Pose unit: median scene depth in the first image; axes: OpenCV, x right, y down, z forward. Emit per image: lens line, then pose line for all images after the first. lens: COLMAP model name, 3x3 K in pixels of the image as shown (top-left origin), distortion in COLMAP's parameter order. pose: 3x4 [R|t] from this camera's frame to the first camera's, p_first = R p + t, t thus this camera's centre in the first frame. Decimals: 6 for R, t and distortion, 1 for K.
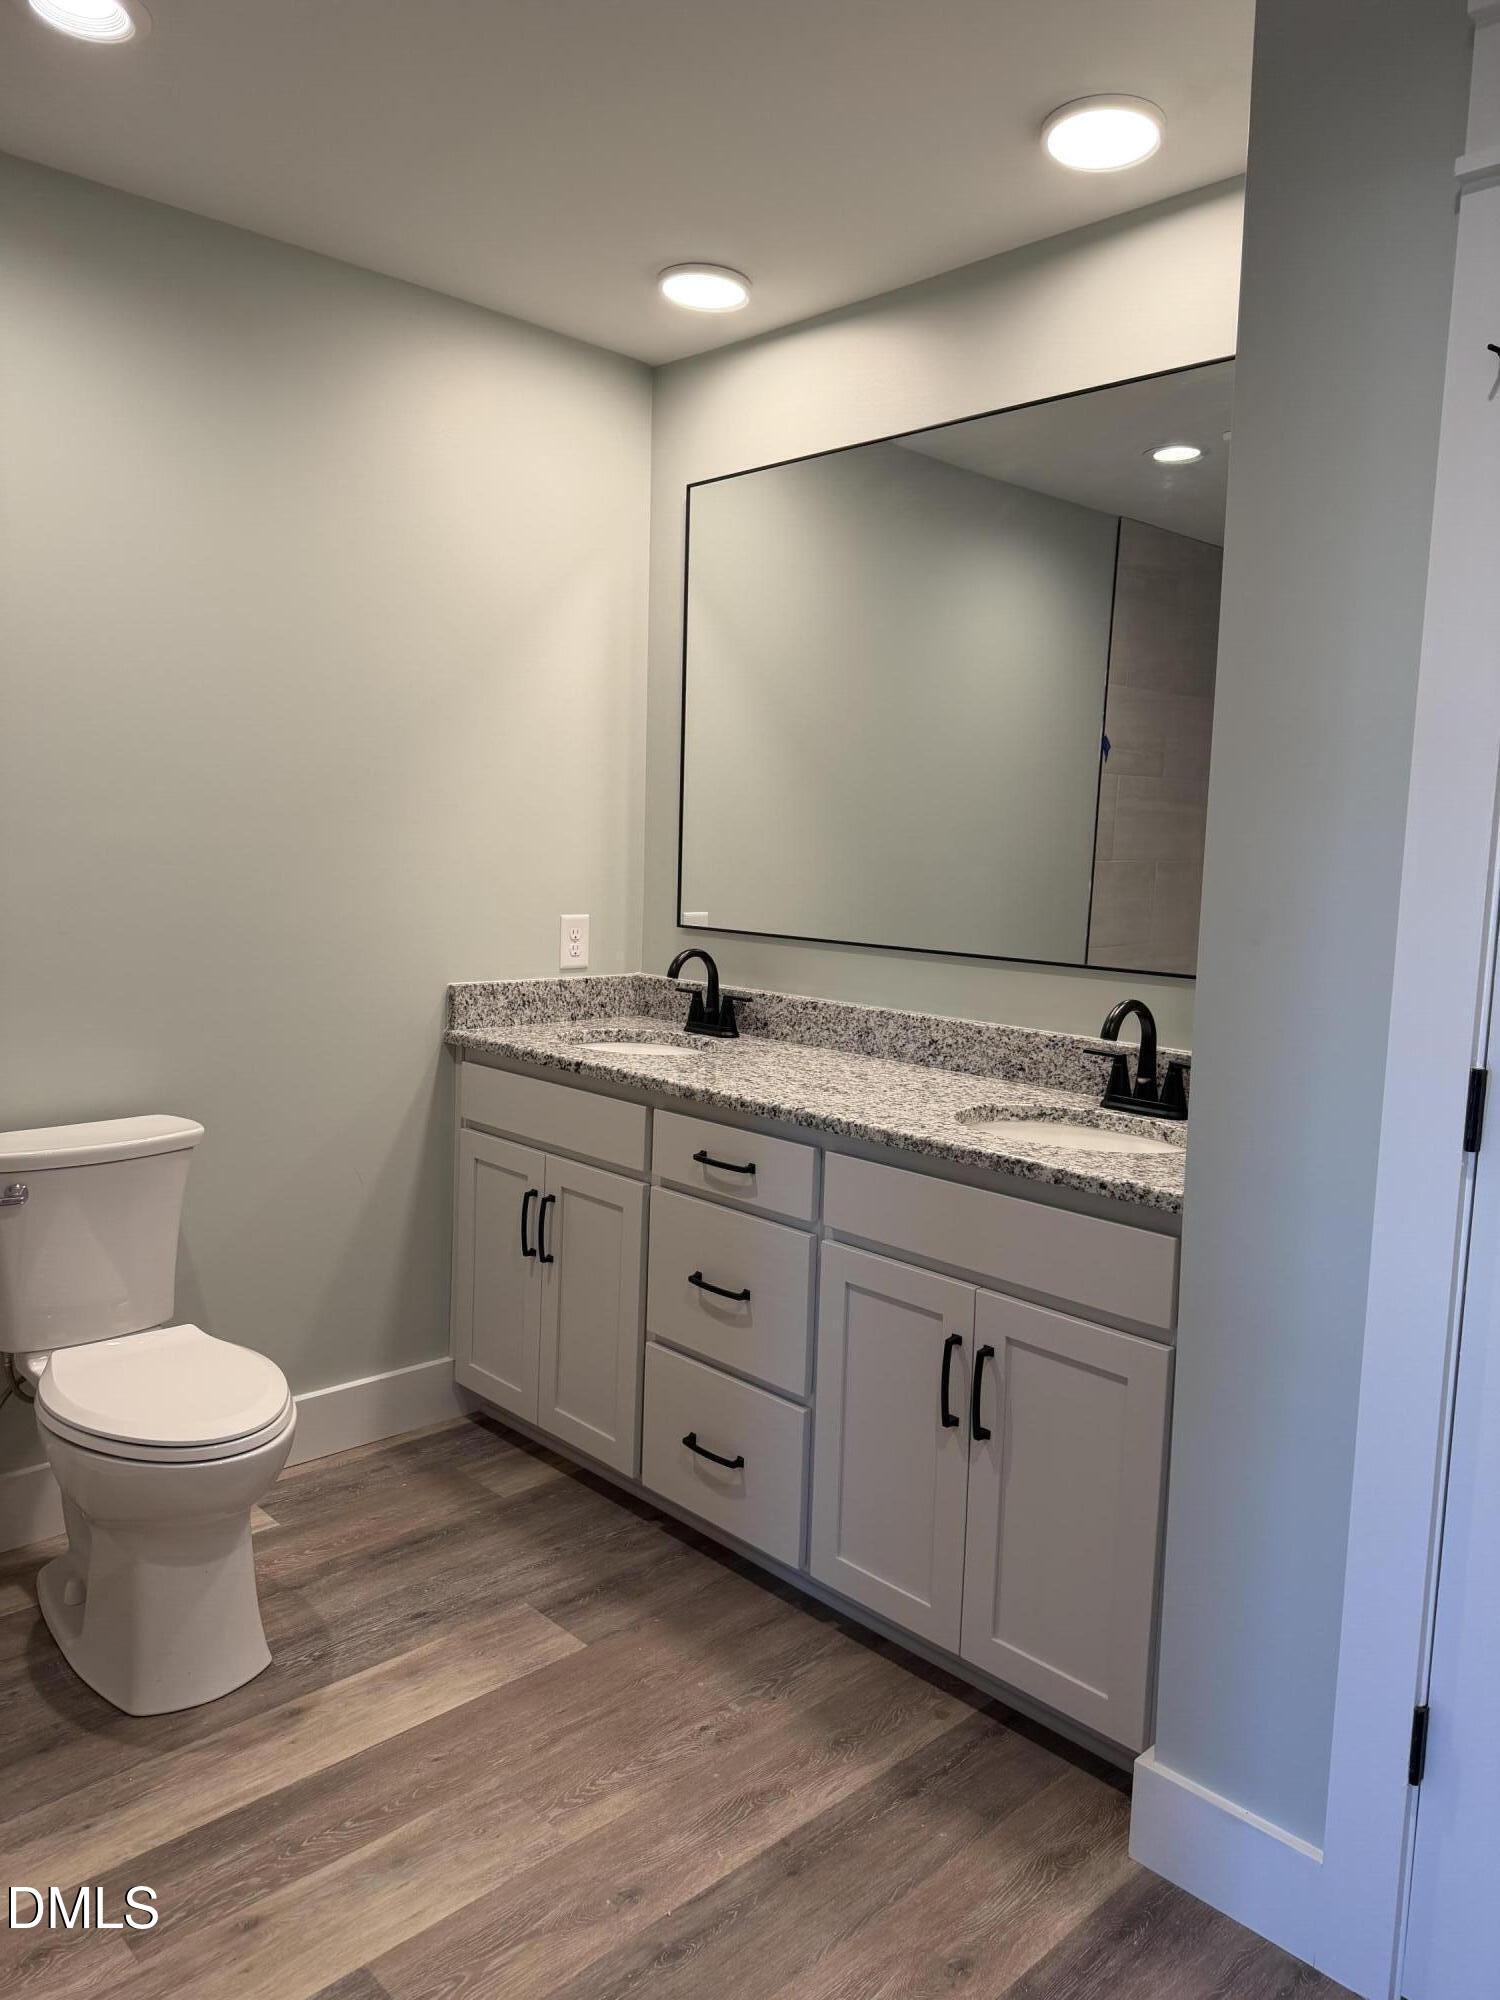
lens RADIAL K [[1420.2, 0, 750.4], [0, 1420.2, 980.5], [0, 0, 1]] dist [0.088024, -0.102354]
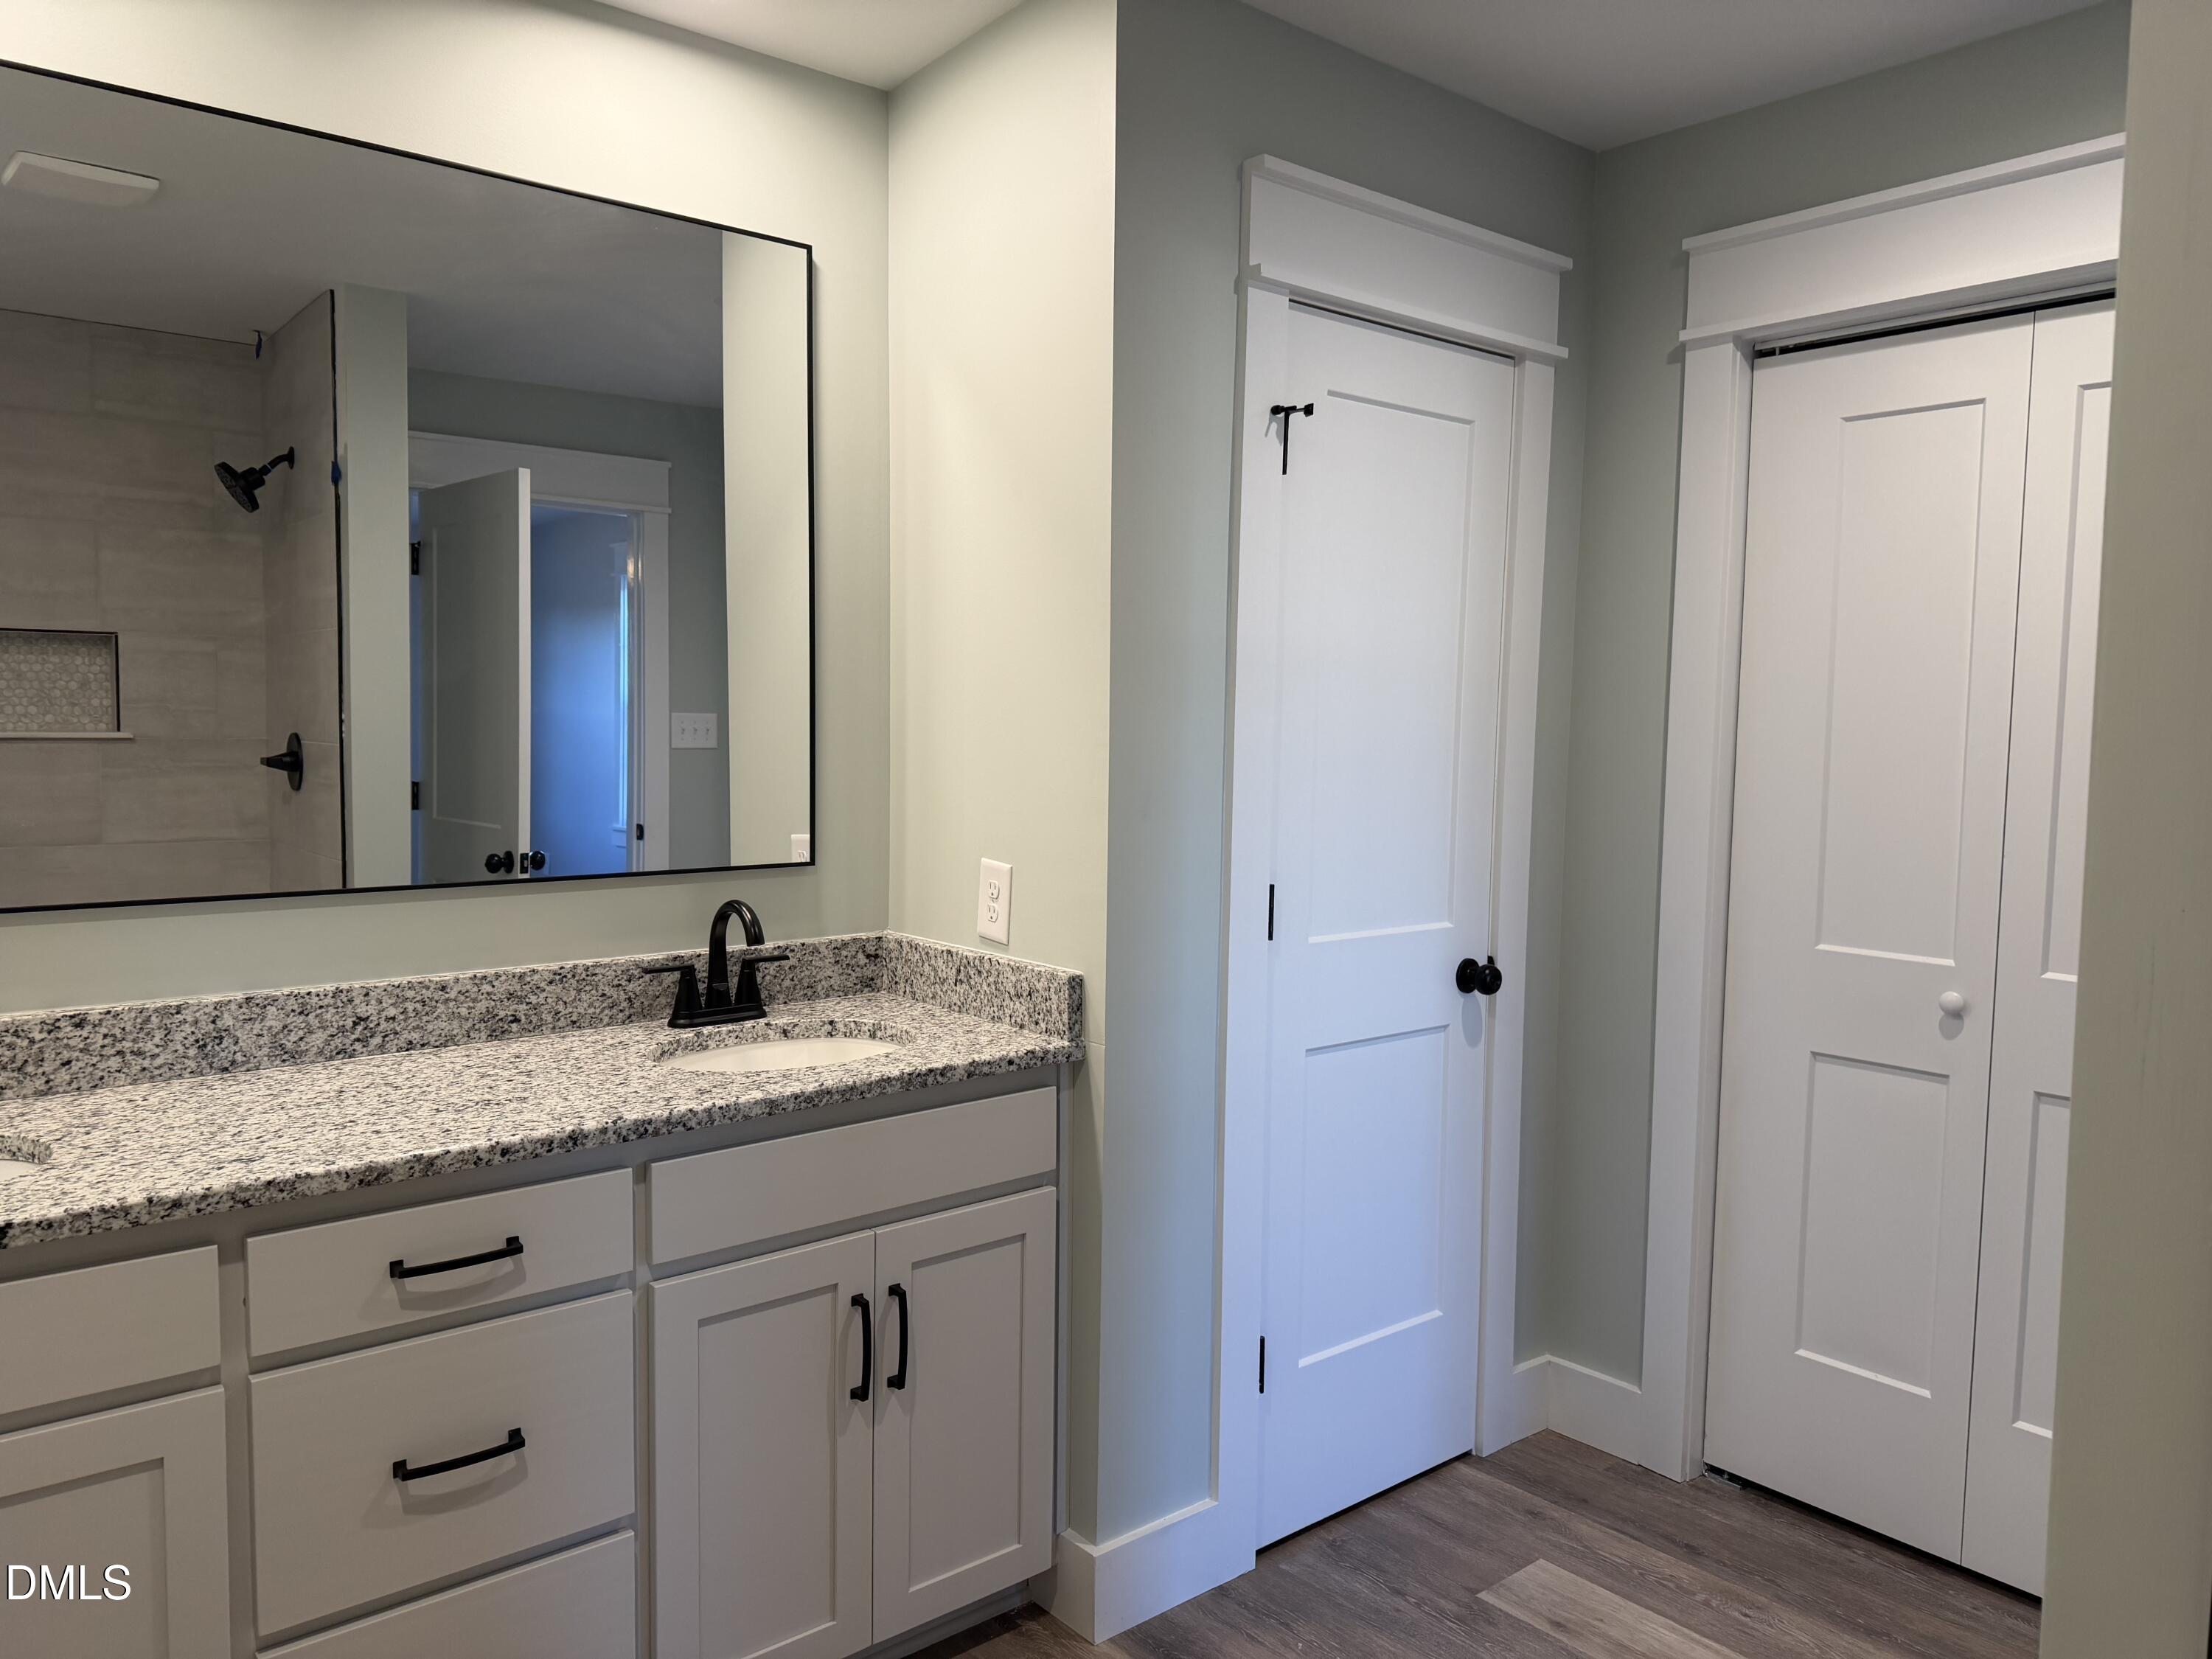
lens RADIAL K [[1570.7, 0, 1115.6], [0, 1570.7, 842.6], [0, 0, 1]] dist [0.088024, -0.102354]
pose [[0.033697, -0.107003, 0.993688, -0.653502], [0.085545, 0.990912, 0.103803, -0.096268], [-0.995764, 0.081507, 0.042544, 0.637615]]
